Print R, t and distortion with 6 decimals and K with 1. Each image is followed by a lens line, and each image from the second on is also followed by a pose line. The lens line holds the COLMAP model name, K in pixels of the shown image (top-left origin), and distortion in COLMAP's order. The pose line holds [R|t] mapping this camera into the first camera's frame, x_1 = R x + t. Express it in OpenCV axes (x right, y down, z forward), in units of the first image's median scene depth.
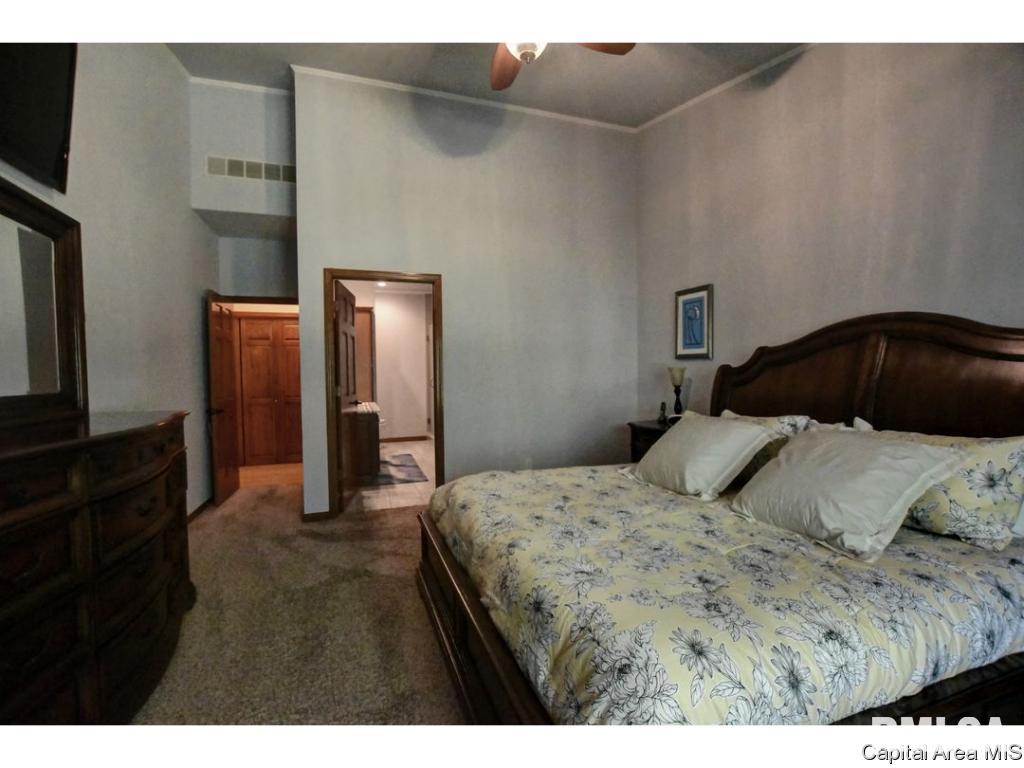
lens RADIAL K [[463.1, 0, 508.7], [0, 463.1, 383.5], [0, 0, 1]] dist [-0.026428, 0.000320]
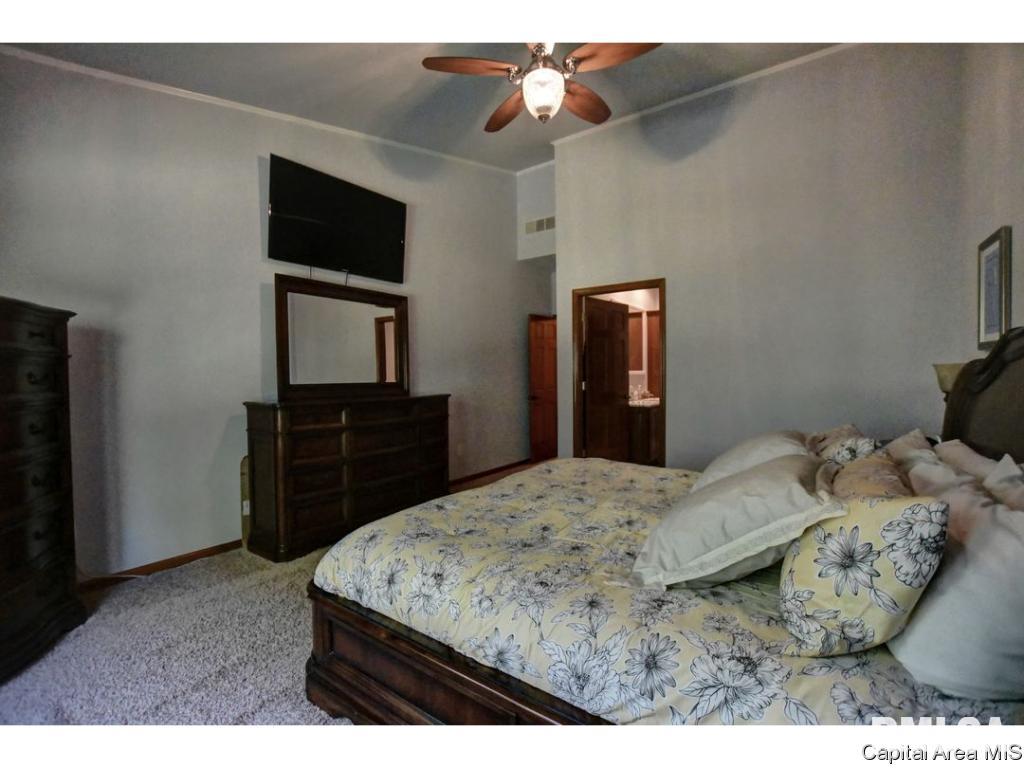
lens RADIAL K [[463.1, 0, 506.9], [0, 463.1, 385.9], [0, 0, 1]] dist [-0.026428, 0.000320]
pose [[0.562441, 0.027212, -0.826390, 1.312557], [-0.016463, 0.999629, 0.021712, -0.017735], [0.826674, 0.001393, 0.562680, 0.285417]]
